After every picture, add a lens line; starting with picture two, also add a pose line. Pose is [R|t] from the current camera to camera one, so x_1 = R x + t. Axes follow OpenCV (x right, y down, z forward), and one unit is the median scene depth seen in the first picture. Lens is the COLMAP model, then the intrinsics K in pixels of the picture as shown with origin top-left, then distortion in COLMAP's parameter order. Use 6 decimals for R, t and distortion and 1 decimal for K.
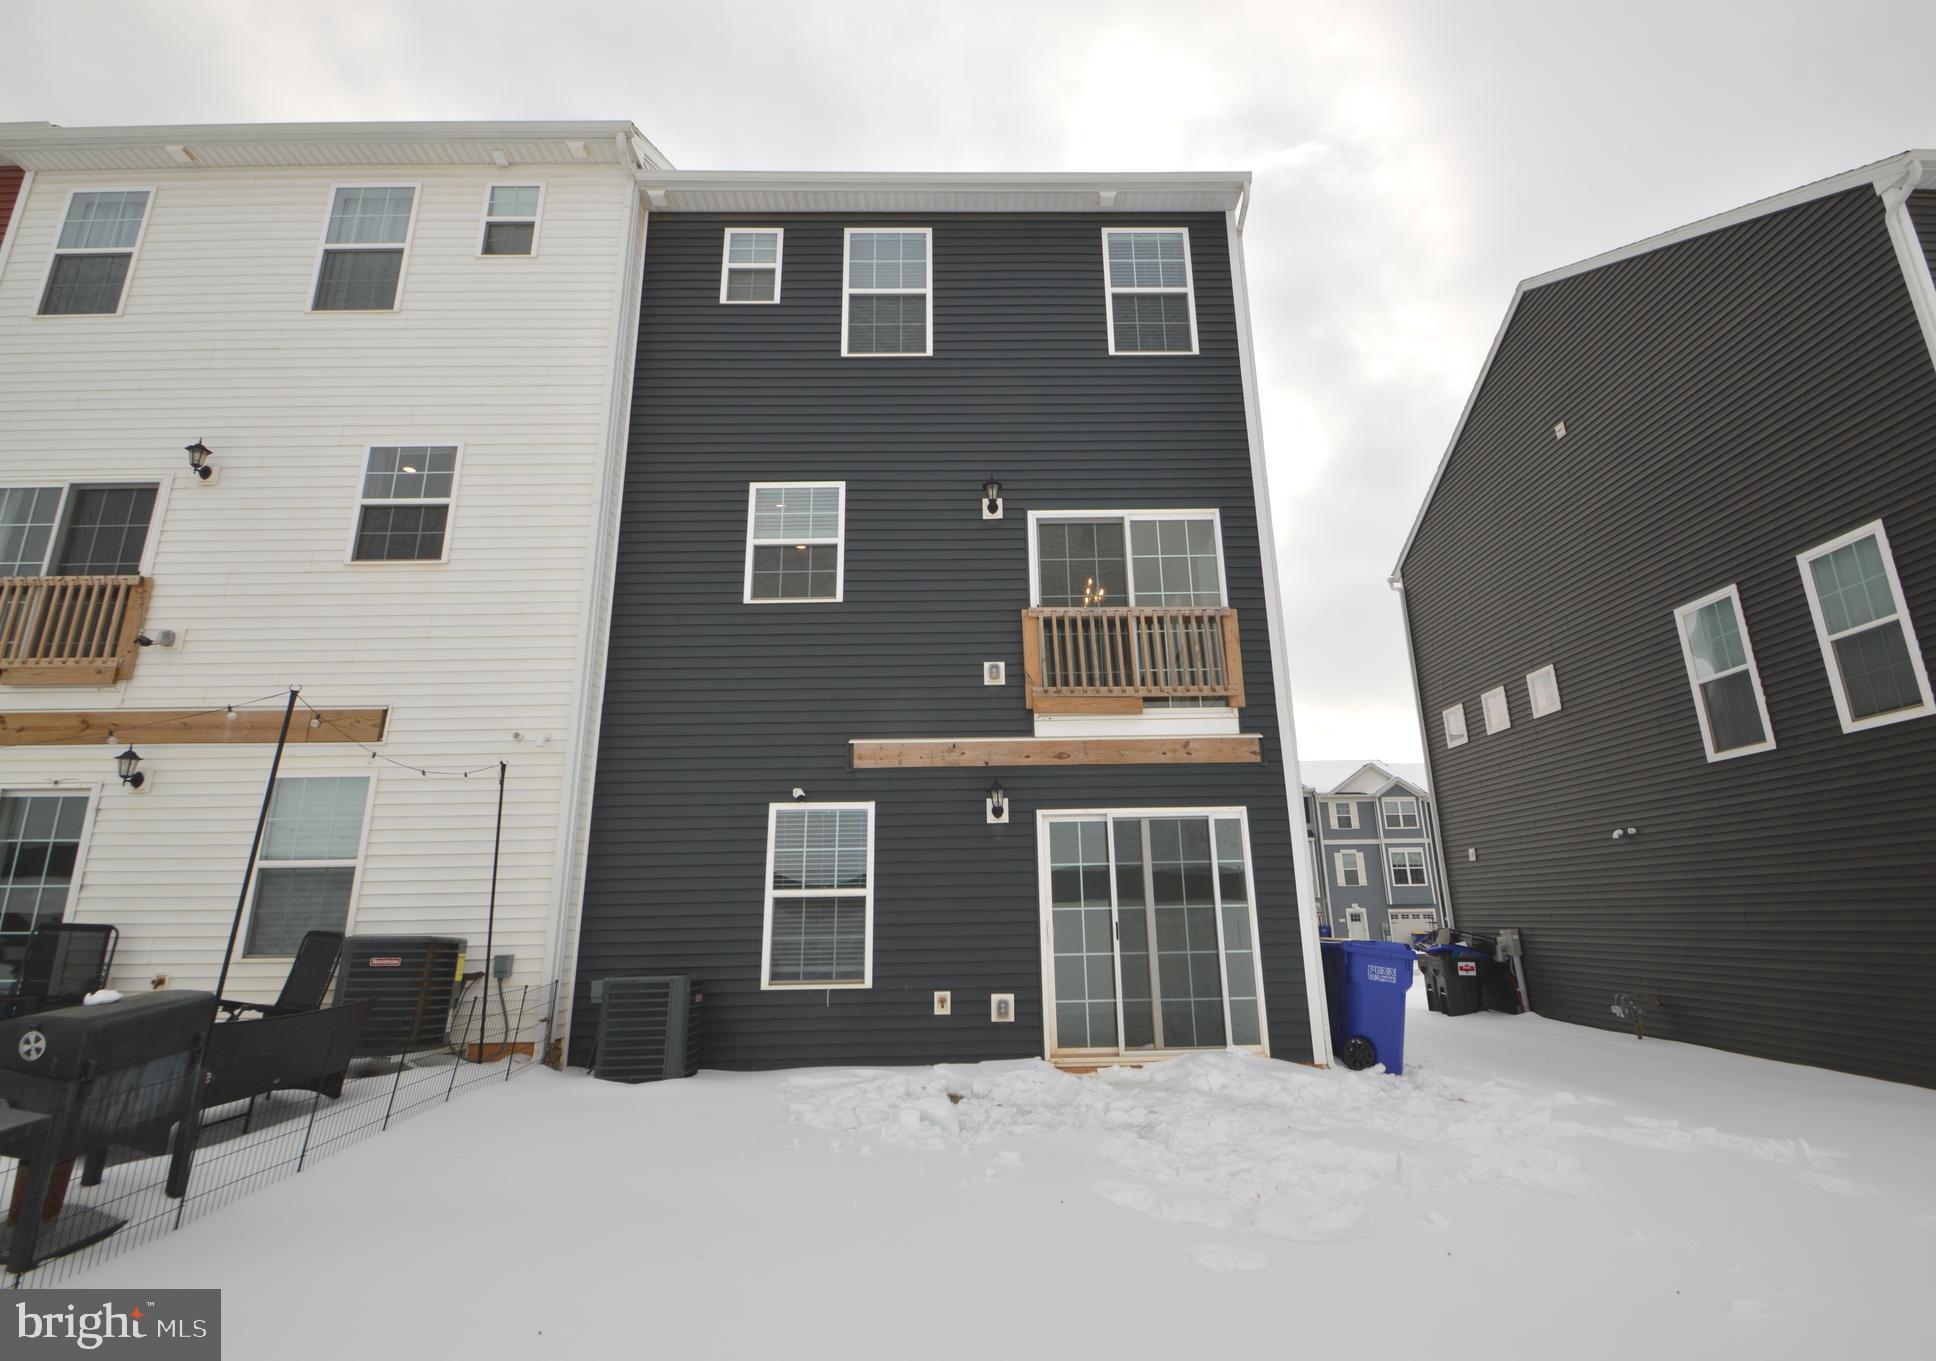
lens RADIAL K [[894.5, 0, 979.1], [0, 894.5, 688.1], [0, 0, 1]] dist [-0.001960, -0.005034]
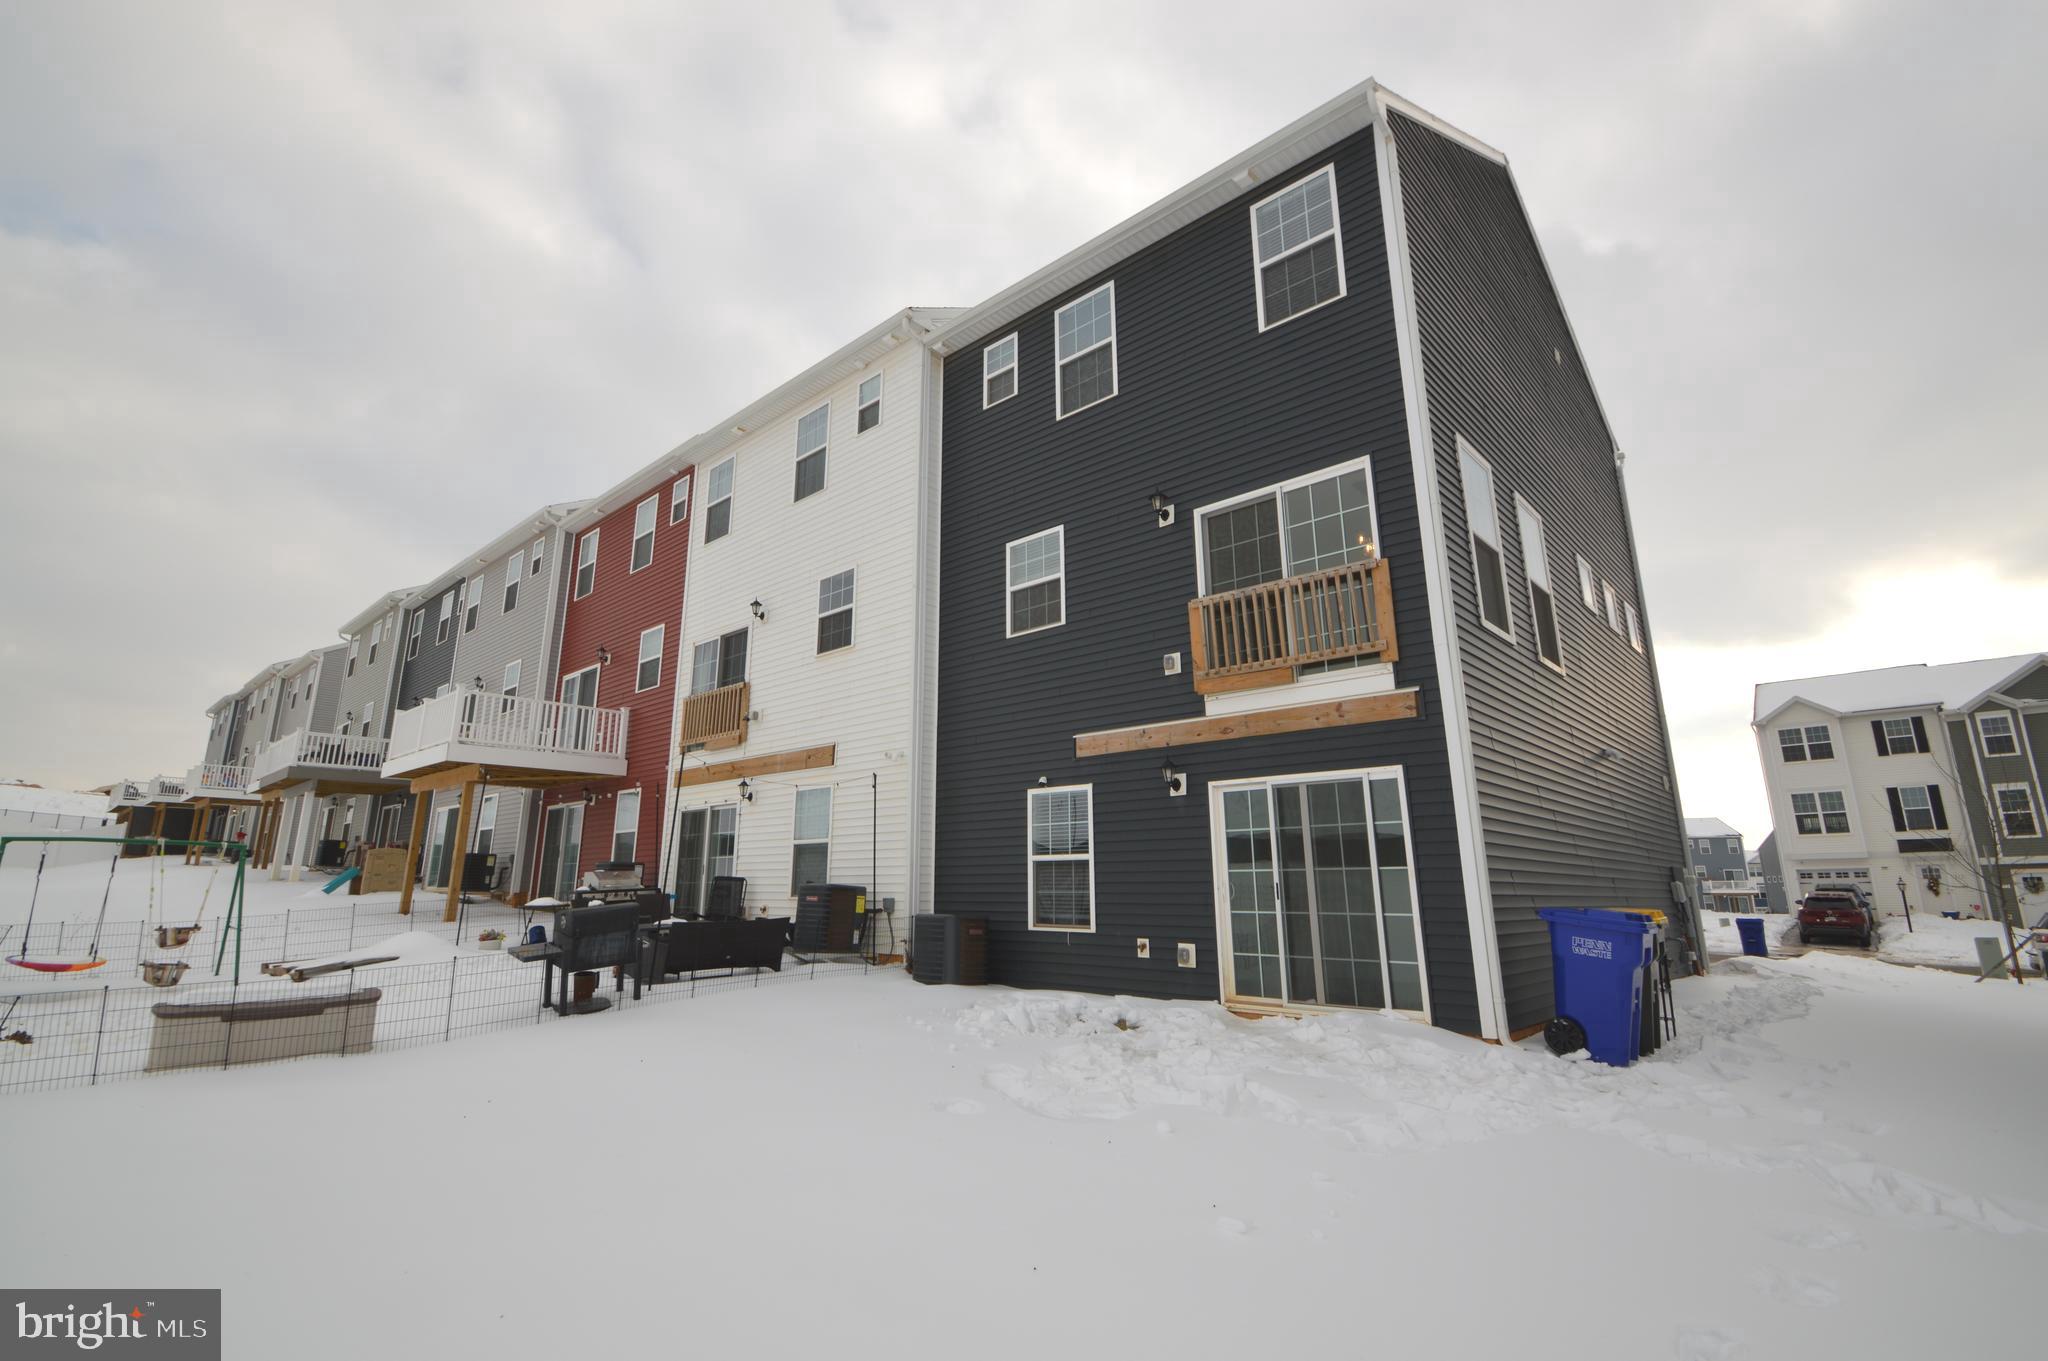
lens RADIAL K [[934.4, 0, 1016.1], [0, 934.4, 666.2], [0, 0, 1]] dist [-0.003431, -0.005681]
pose [[0.723037, -0.143087, -0.675828, 0.695206], [0.159143, 0.986501, -0.038604, 0.000735], [0.672229, -0.079641, 0.736048, -0.005458]]
